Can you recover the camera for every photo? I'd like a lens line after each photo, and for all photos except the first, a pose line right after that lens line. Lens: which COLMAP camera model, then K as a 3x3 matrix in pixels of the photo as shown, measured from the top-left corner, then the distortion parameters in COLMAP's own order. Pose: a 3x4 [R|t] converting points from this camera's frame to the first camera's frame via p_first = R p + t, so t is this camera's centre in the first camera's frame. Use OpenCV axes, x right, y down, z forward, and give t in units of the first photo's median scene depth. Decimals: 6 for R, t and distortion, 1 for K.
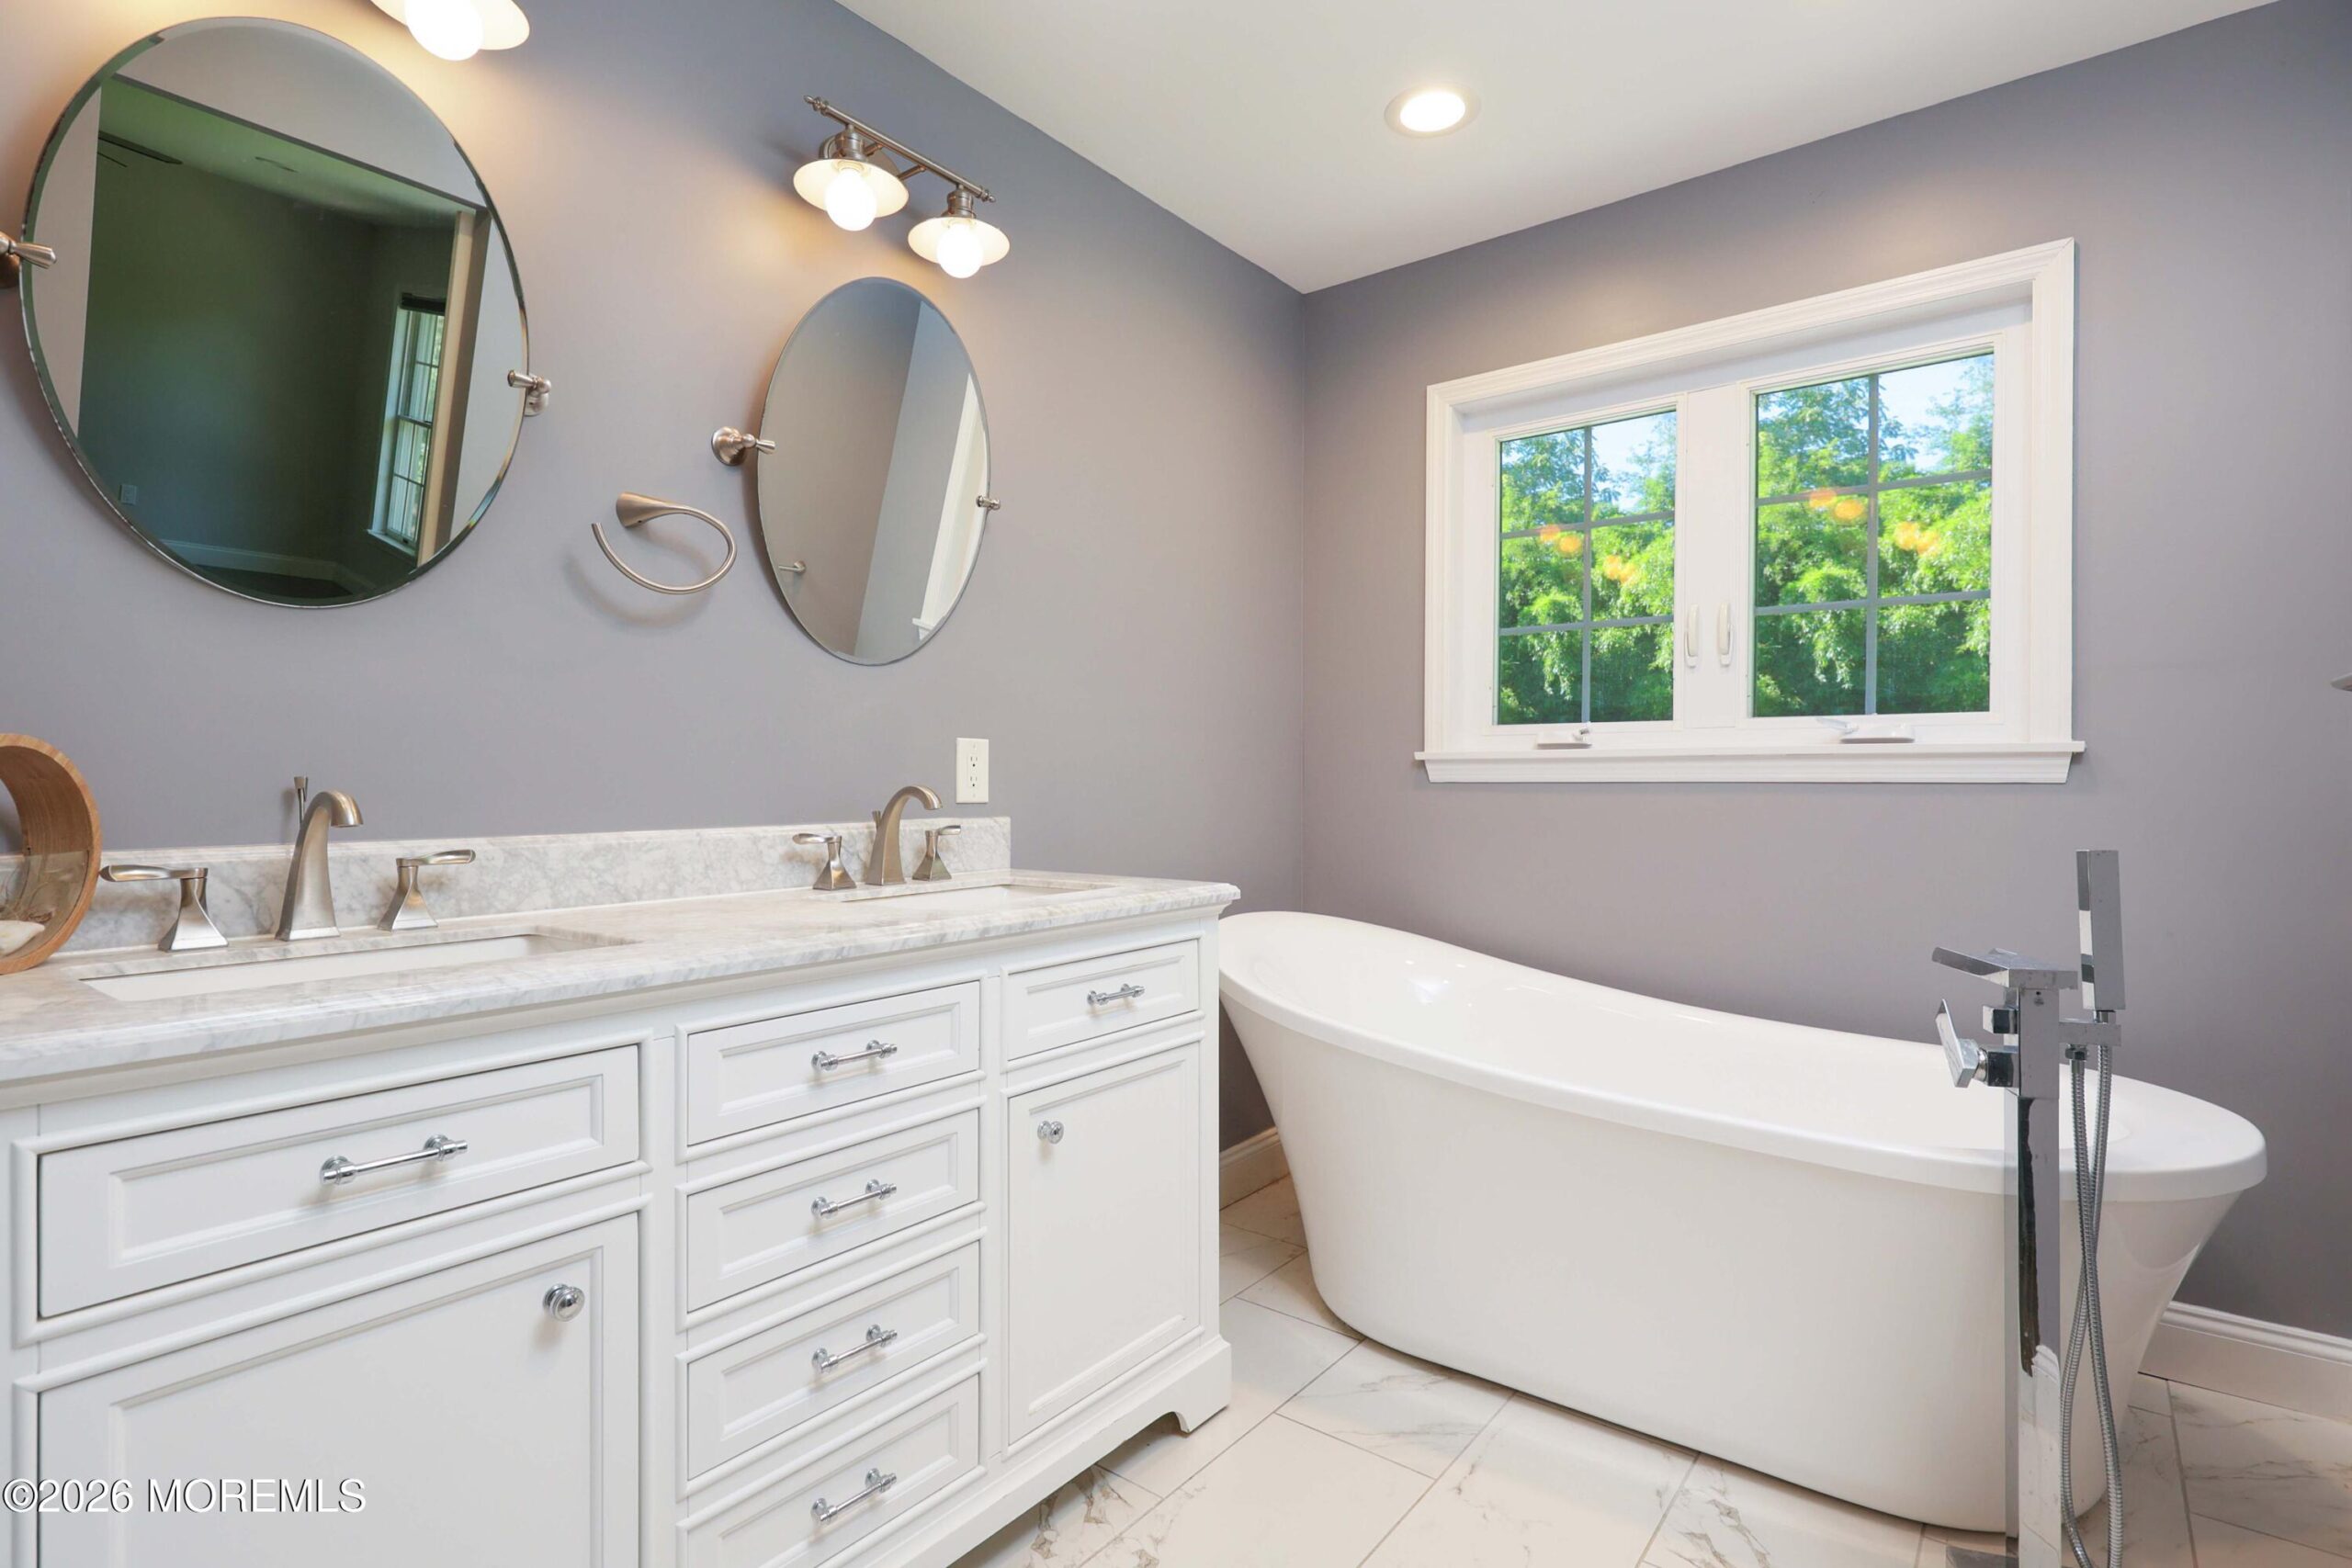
lens RADIAL K [[1131.8, 0, 1162.9], [0, 1131.8, 782.5], [0, 0, 1]] dist [0.009392, 0.000359]
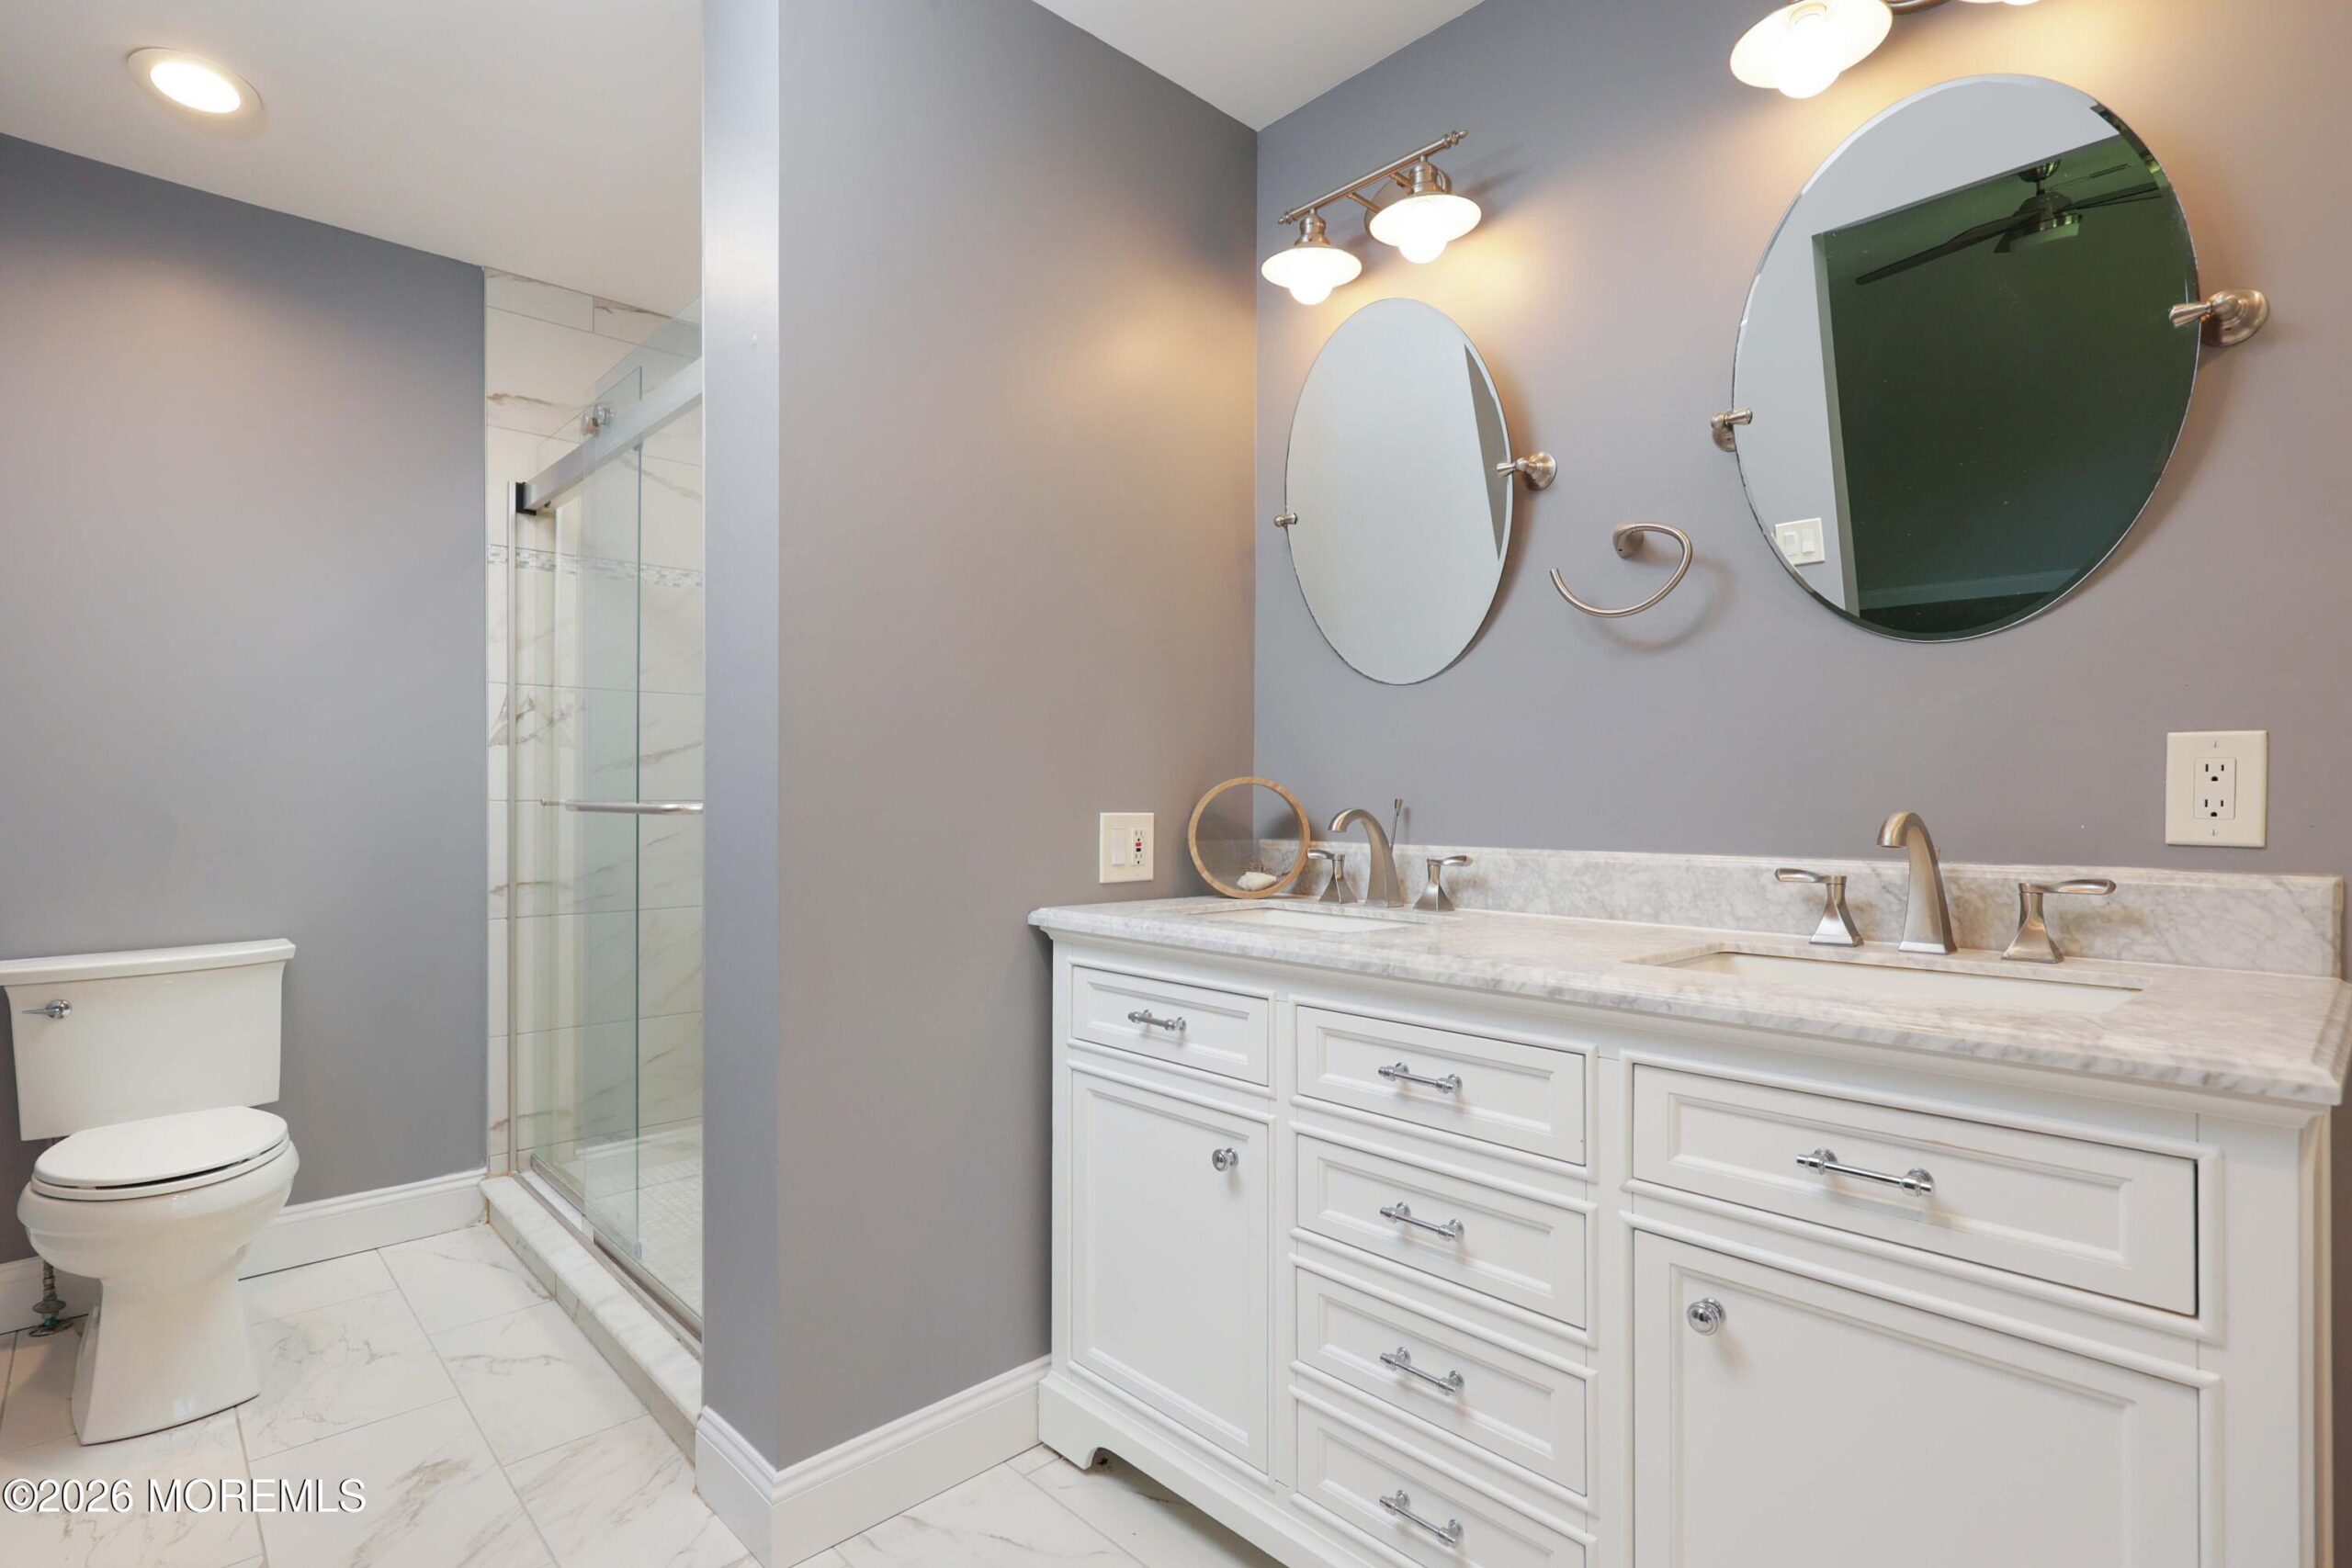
lens RADIAL K [[1131.8, 0, 1162.9], [0, 1131.8, 782.5], [0, 0, 1]] dist [0.009392, 0.000359]
pose [[-0.143717, -0.010860, -0.989559, 0.623397], [-0.002120, 0.999941, -0.010666, -0.008076], [0.989617, 0.000565, -0.143732, 0.756197]]
